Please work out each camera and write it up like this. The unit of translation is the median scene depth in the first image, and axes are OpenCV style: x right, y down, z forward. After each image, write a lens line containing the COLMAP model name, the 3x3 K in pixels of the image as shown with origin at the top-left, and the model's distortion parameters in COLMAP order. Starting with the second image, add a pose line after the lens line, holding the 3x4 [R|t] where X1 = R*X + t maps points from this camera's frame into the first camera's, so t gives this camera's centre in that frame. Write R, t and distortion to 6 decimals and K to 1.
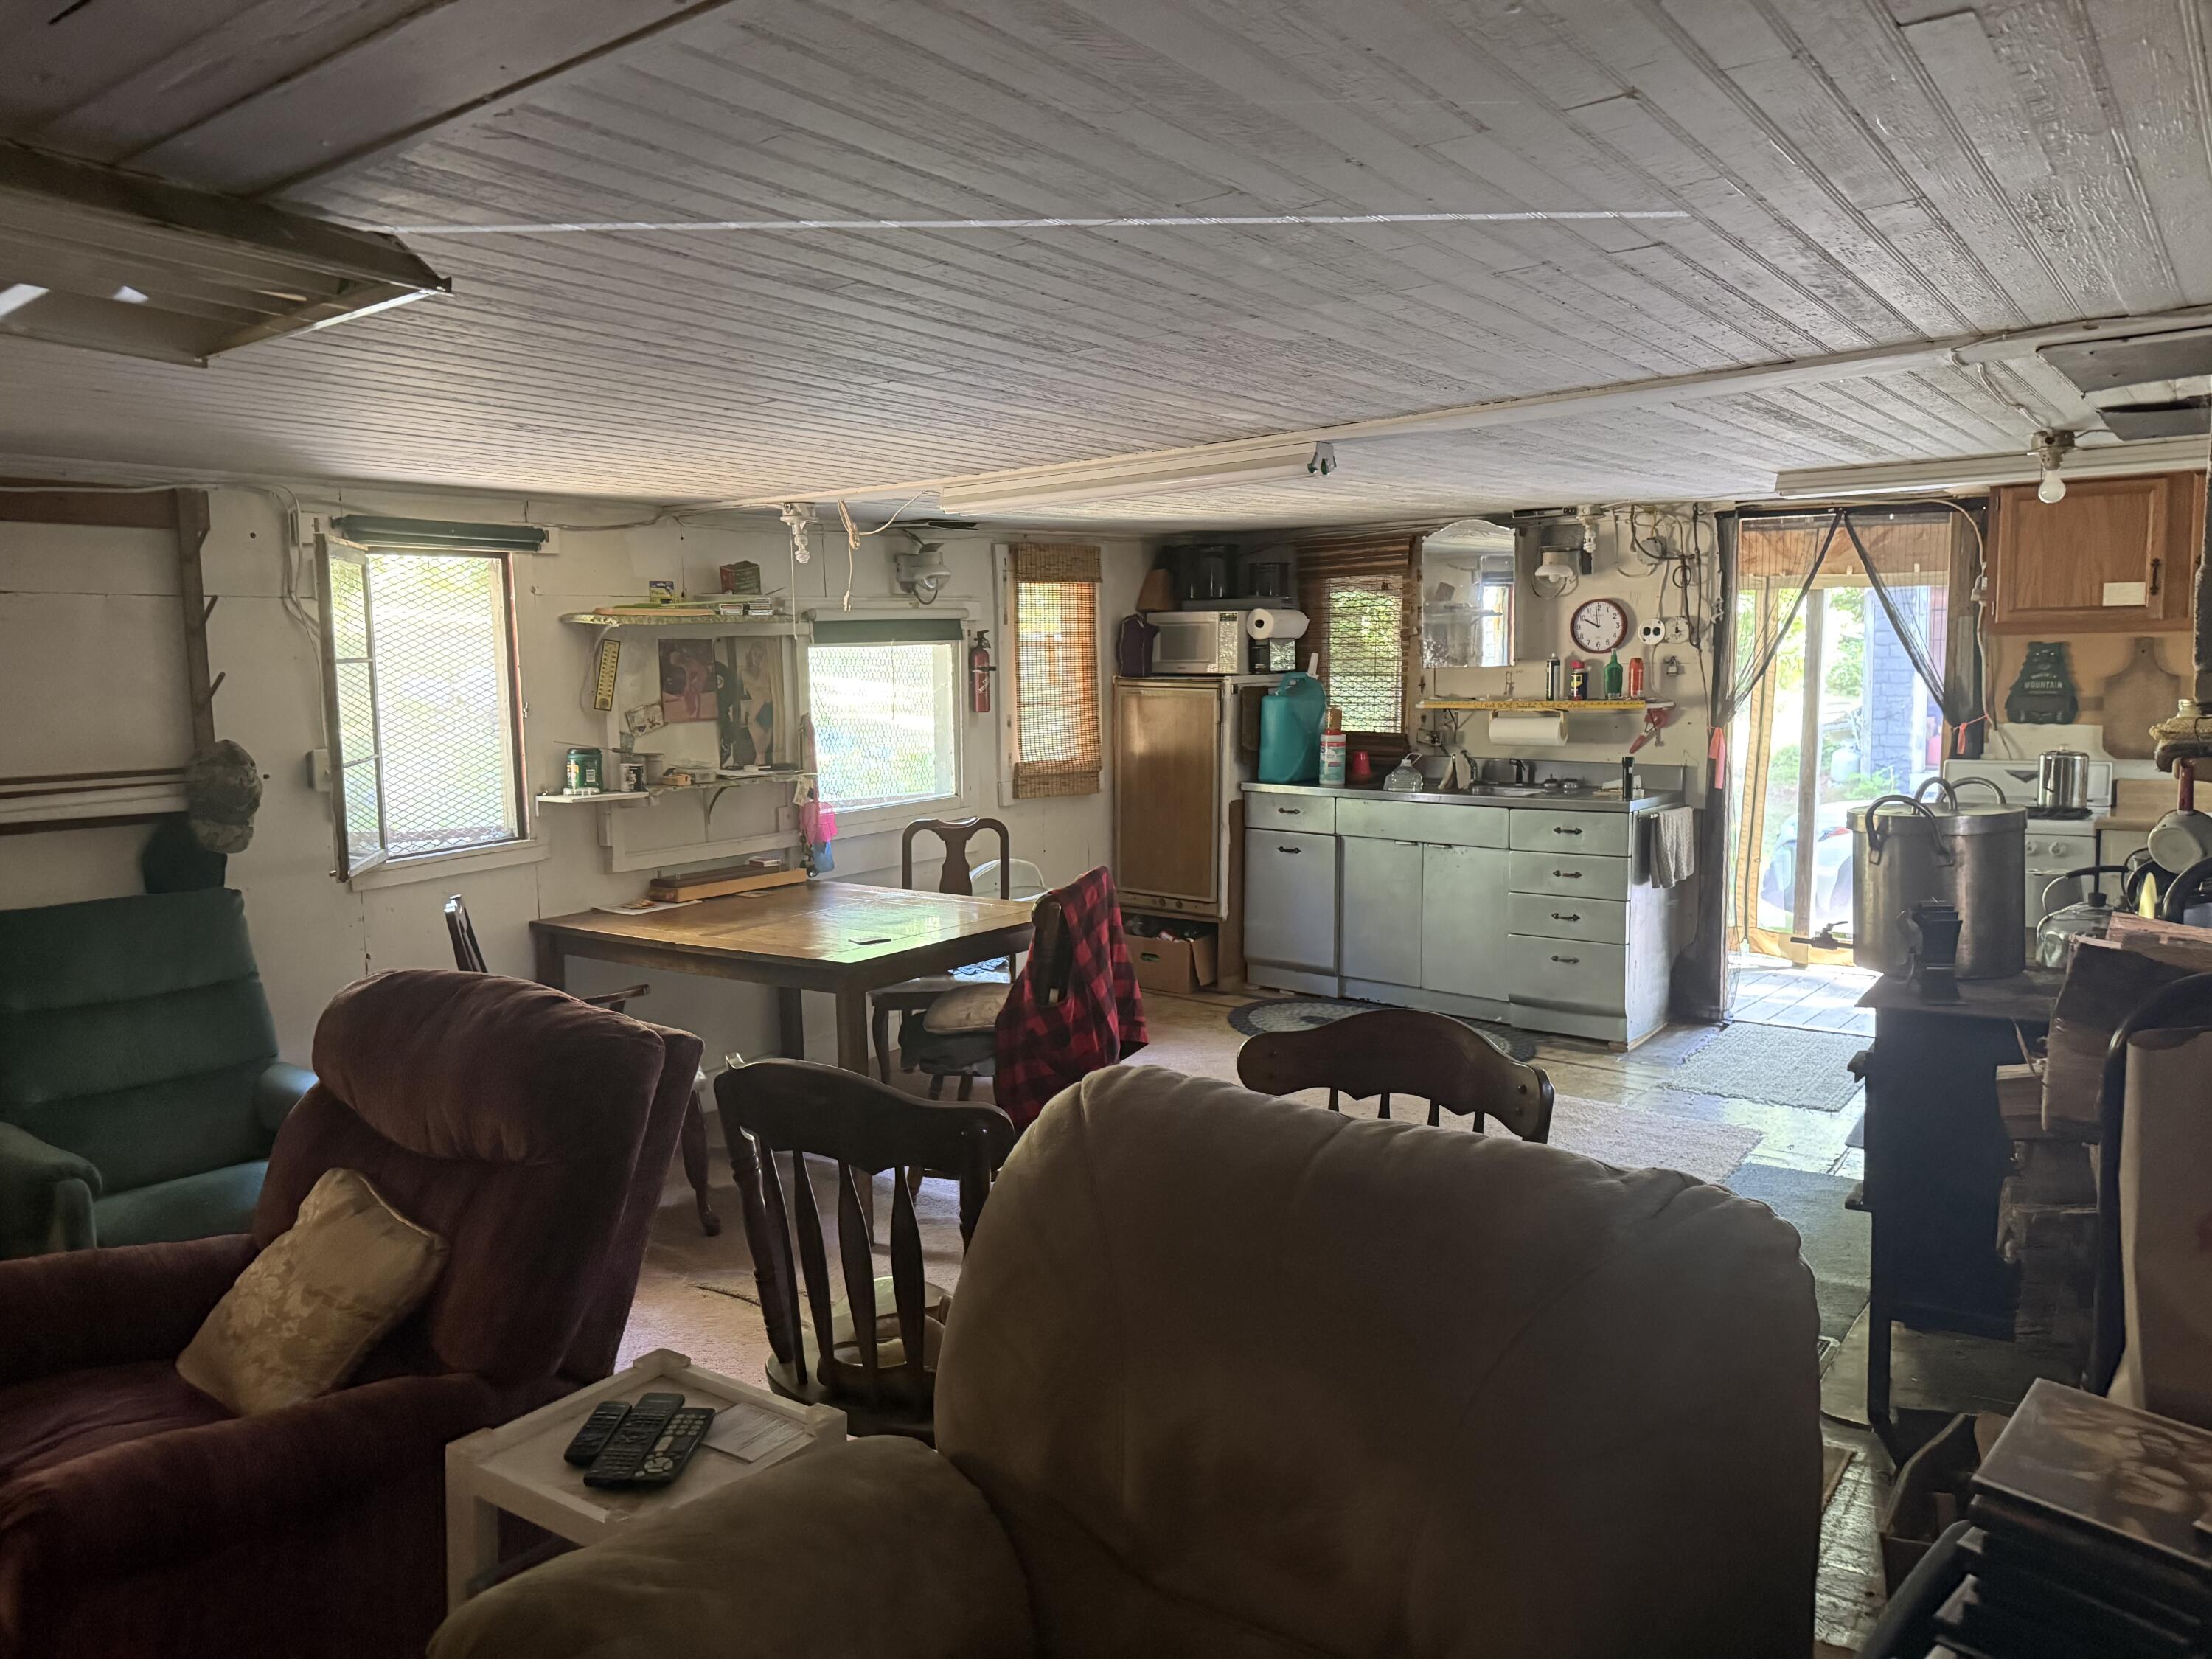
lens RADIAL K [[1550.2, 0, 1099.0], [0, 1550.2, 823.9], [0, 0, 1]] dist [0.175384, -0.319520]
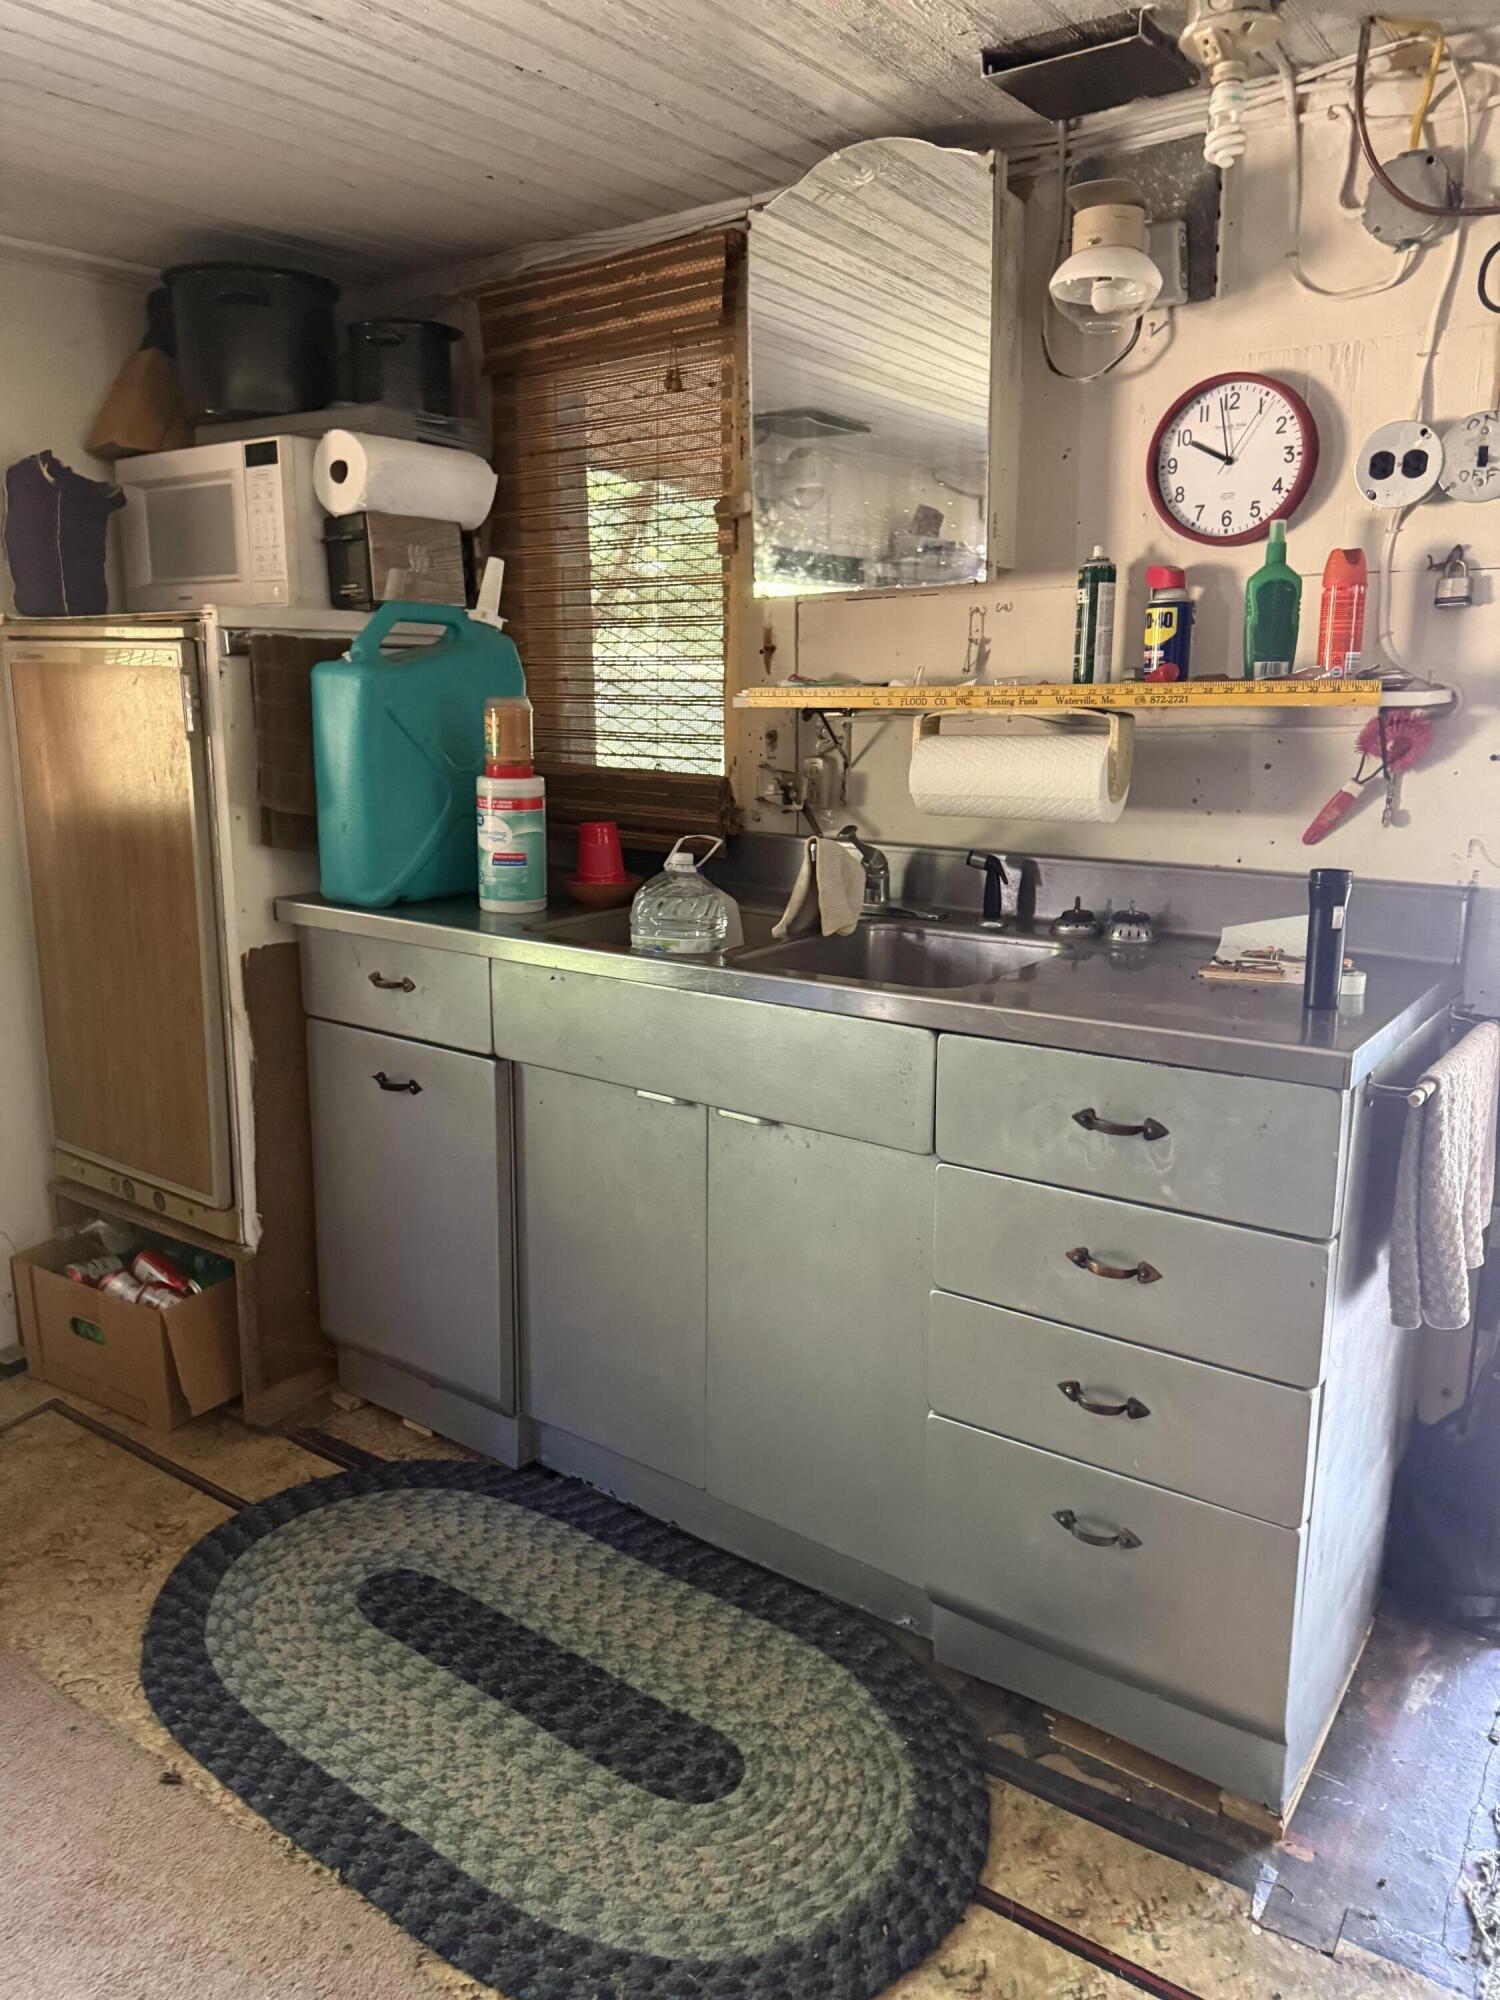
lens RADIAL K [[1401.6, 0, 751.5], [0, 1401.6, 987.2], [0, 0, 1]] dist [0.175384, -0.319520]
pose [[0.999216, 0.004898, 0.039297, 0.198082], [-0.008881, 0.994763, 0.101826, -0.042936], [-0.038593, -0.102095, 0.994026, 0.669762]]
